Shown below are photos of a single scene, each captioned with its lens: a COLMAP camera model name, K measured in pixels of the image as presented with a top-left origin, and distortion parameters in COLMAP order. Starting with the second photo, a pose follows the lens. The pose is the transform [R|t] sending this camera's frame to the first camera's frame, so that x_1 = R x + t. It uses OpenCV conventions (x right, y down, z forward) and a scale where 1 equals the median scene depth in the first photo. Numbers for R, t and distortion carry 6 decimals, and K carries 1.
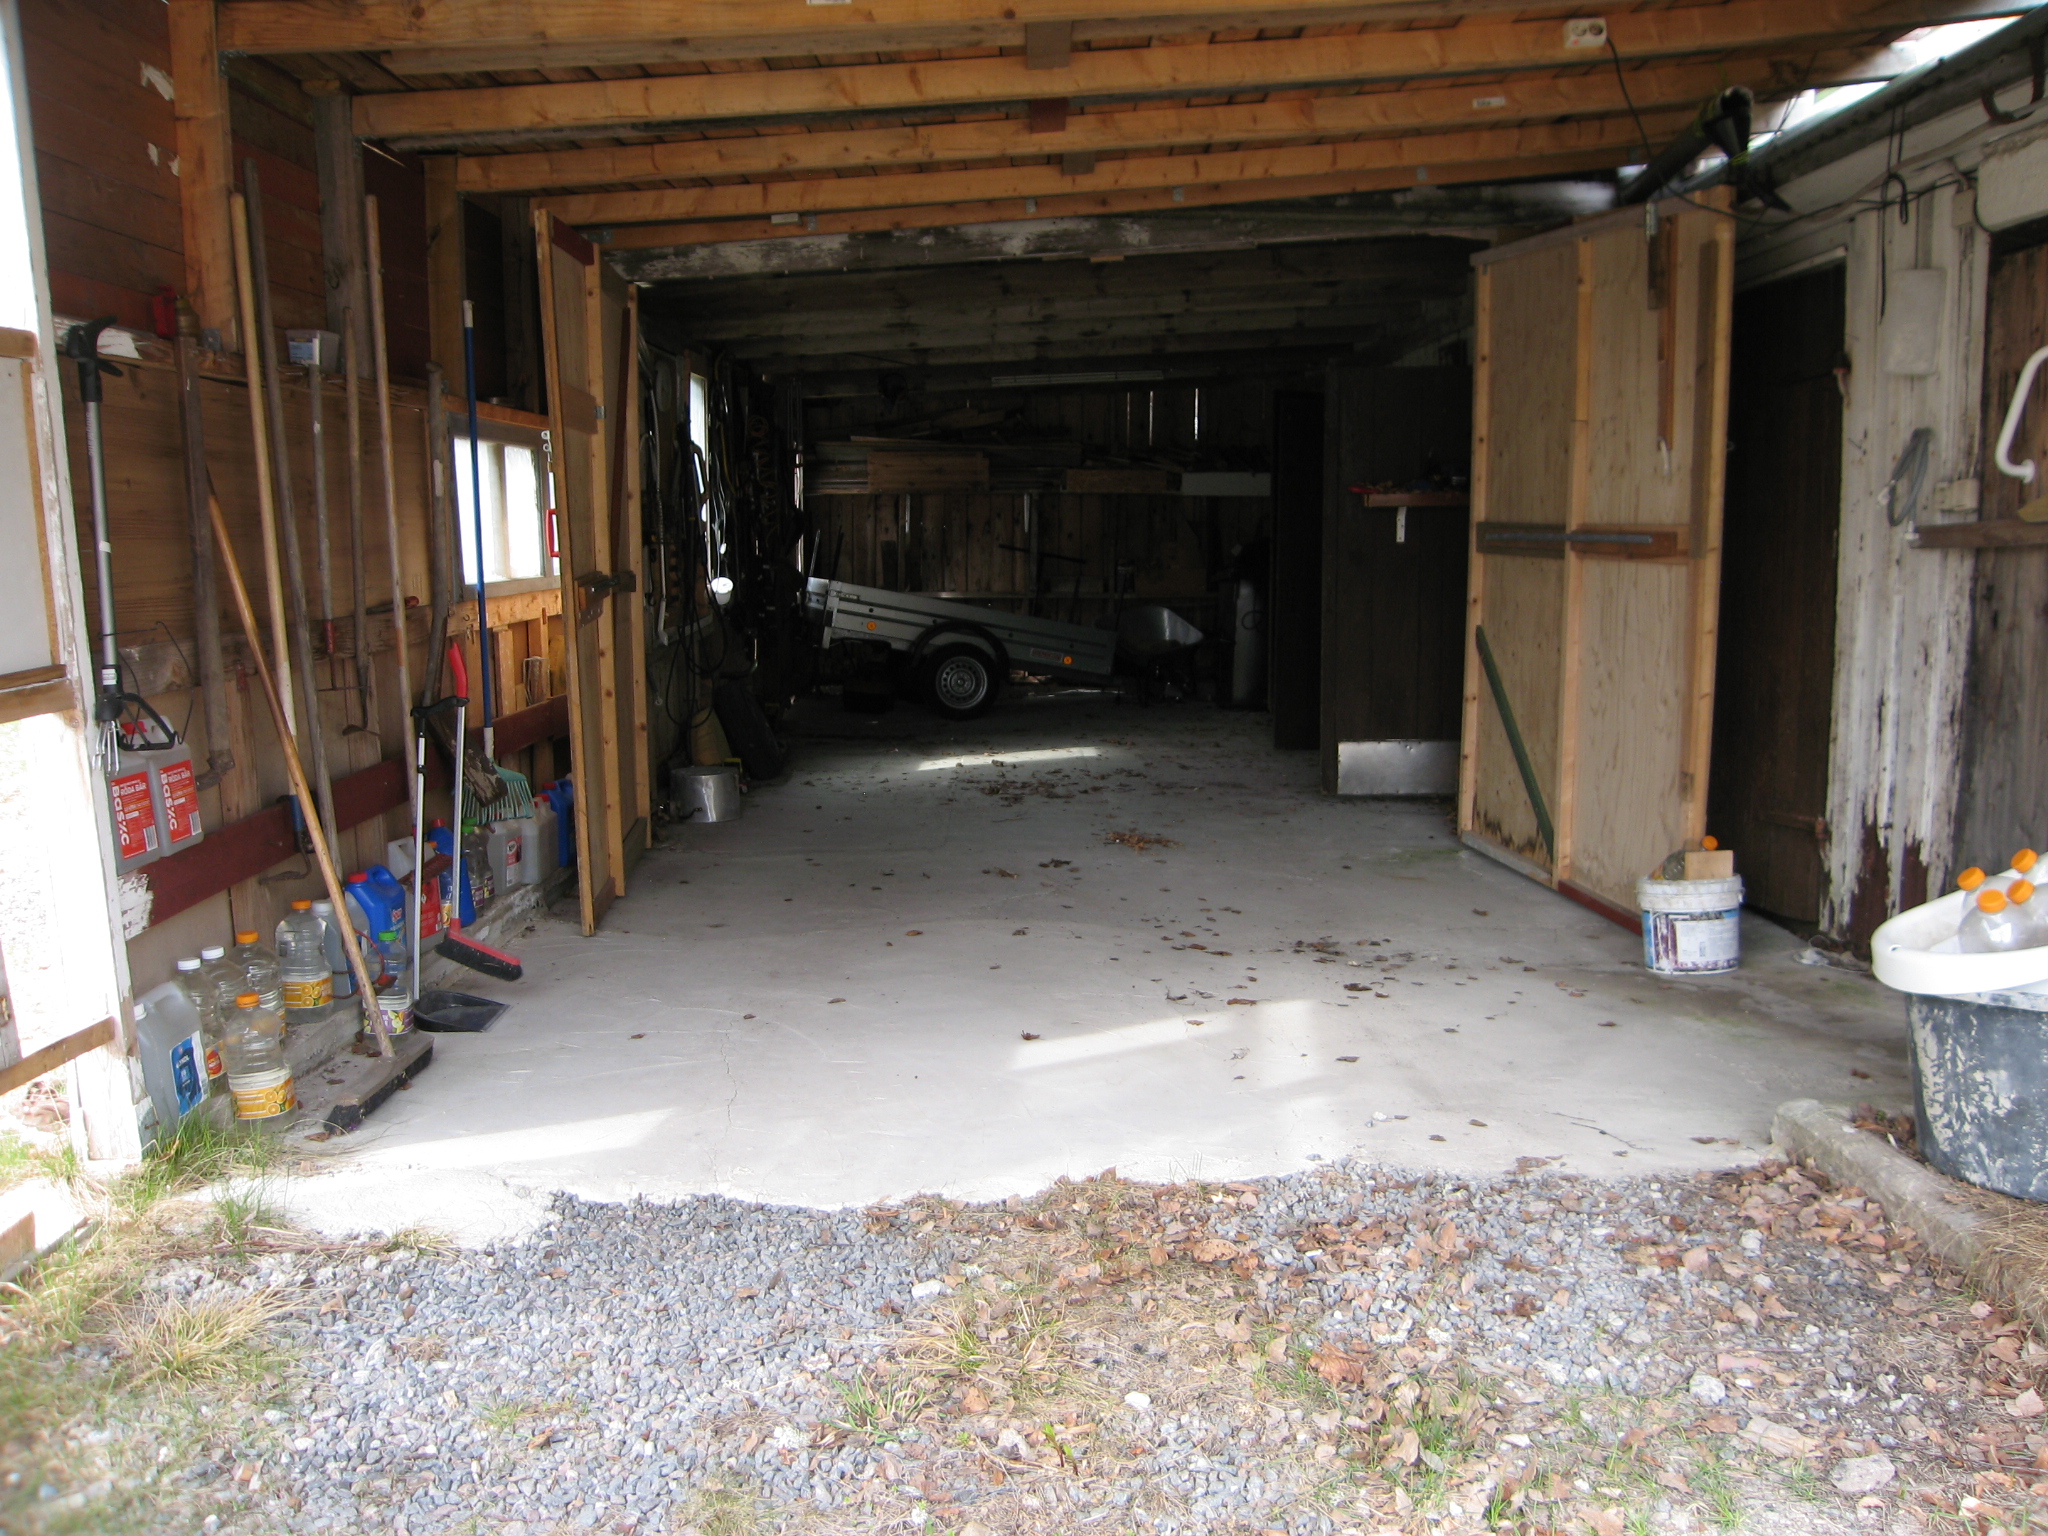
lens RADIAL K [[1900.8, 0, 1024.0], [0, 1900.8, 768.0], [0, 0, 1]] dist [-0.051460, 0.002776]
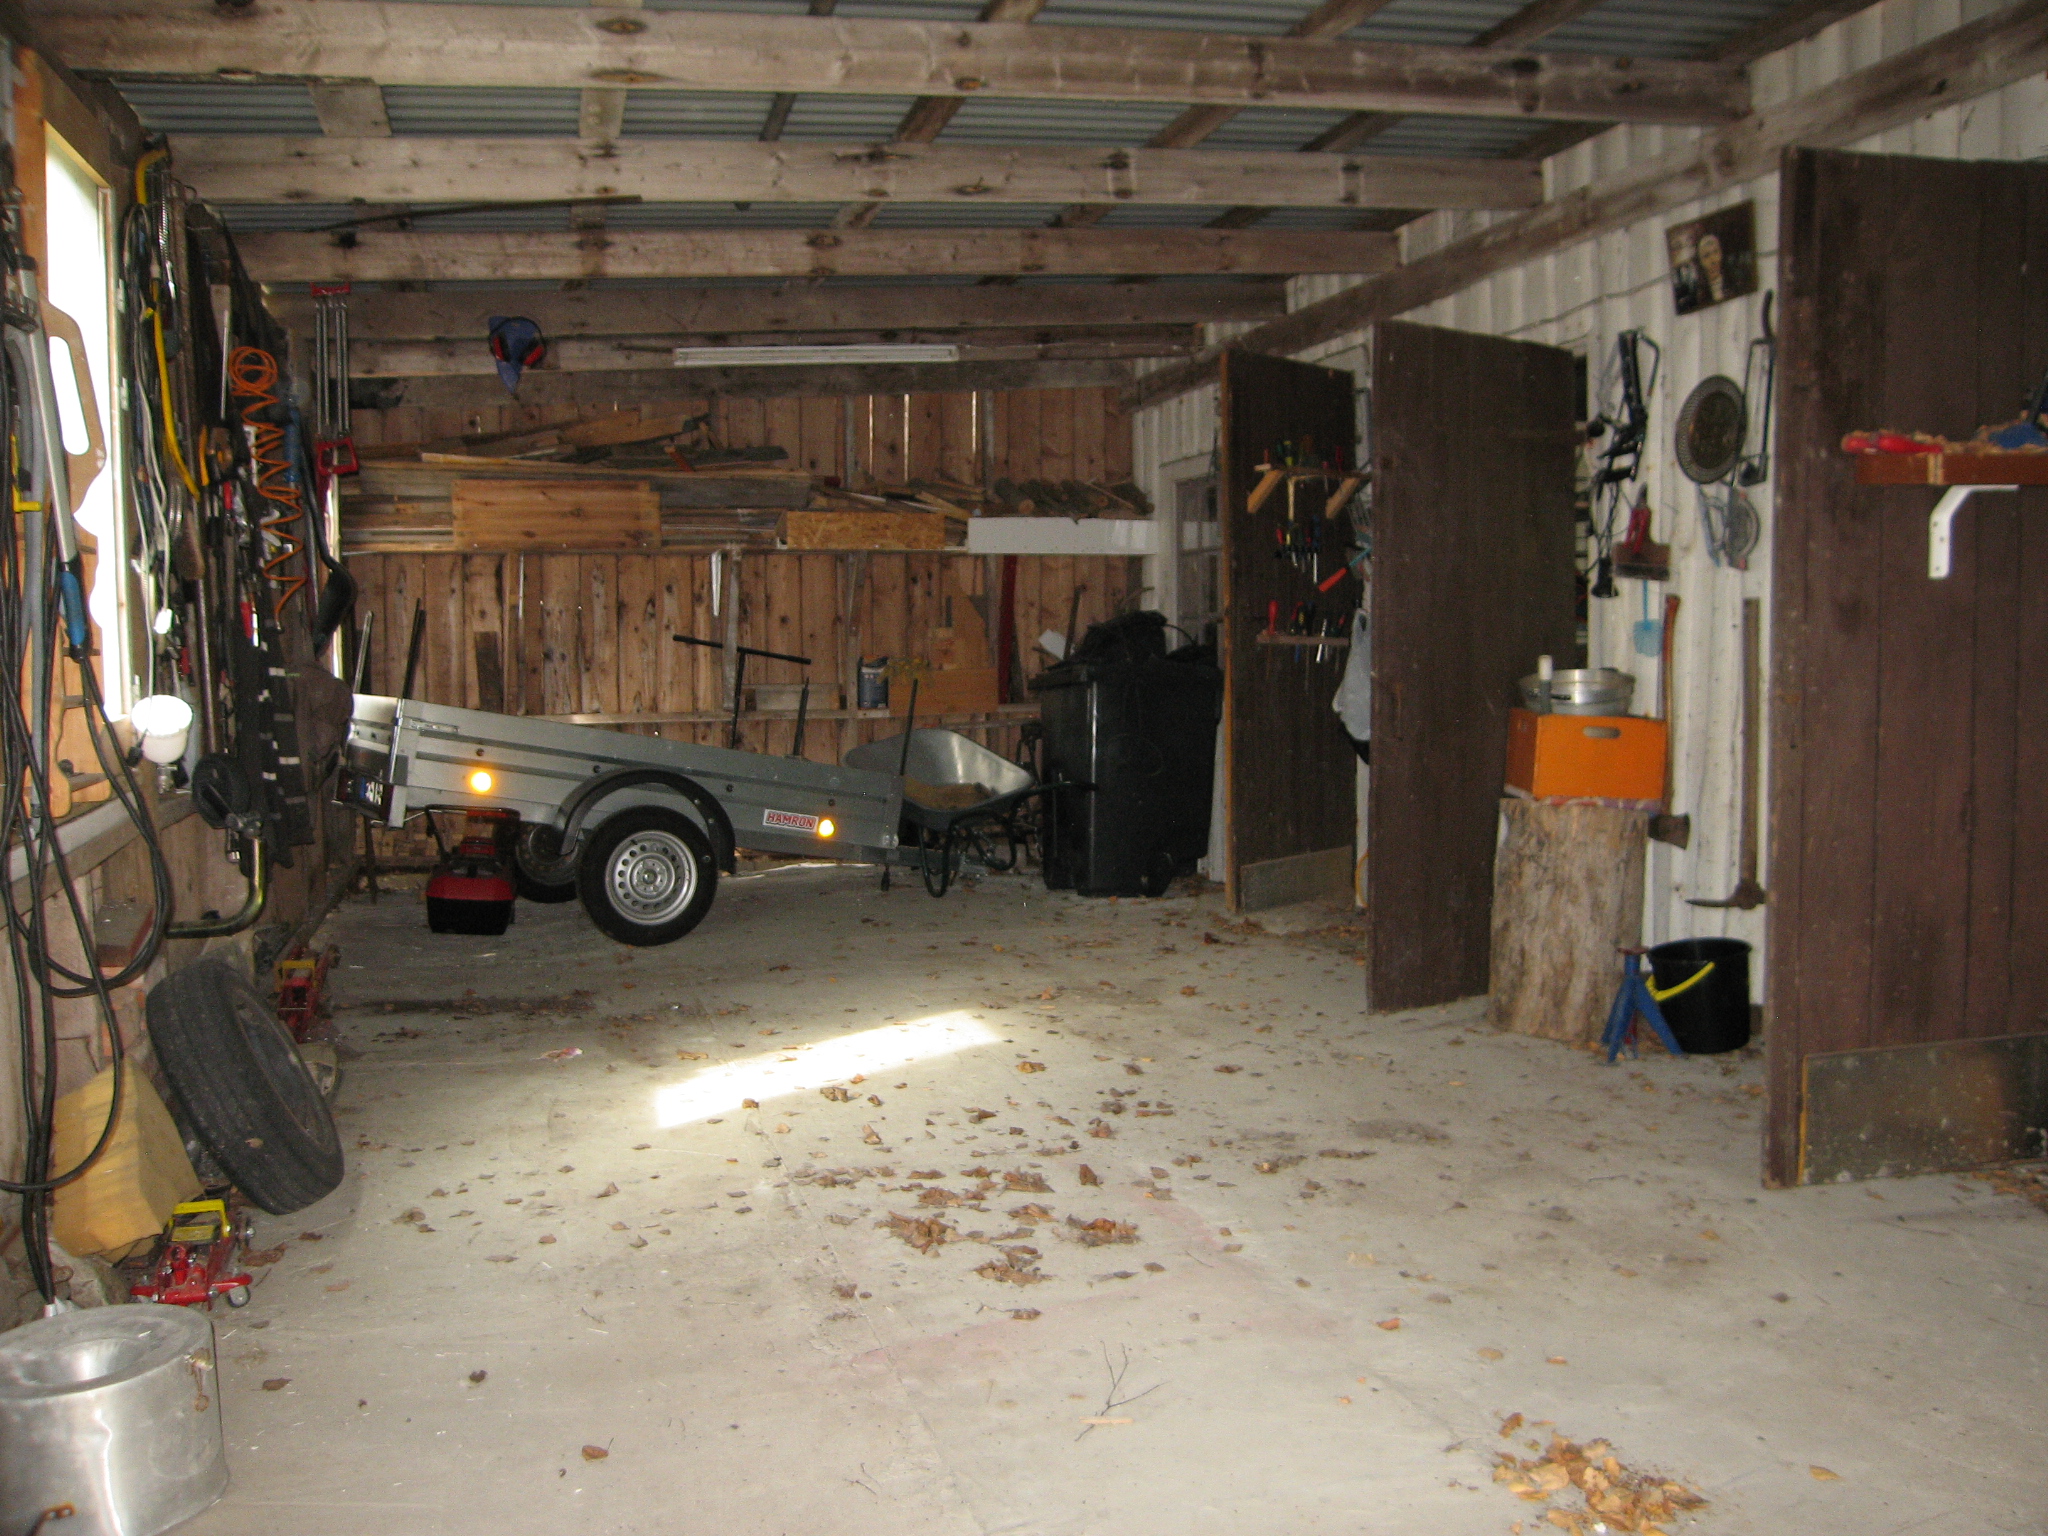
lens RADIAL K [[1900.8, 0, 1024.0], [0, 1900.8, 768.0], [0, 0, 1]] dist [-0.051460, 0.002776]
pose [[0.969271, -0.030277, 0.244124, -0.055825], [0.044276, 0.997662, -0.052057, -0.039300], [-0.241977, 0.061266, 0.968346, 0.394788]]
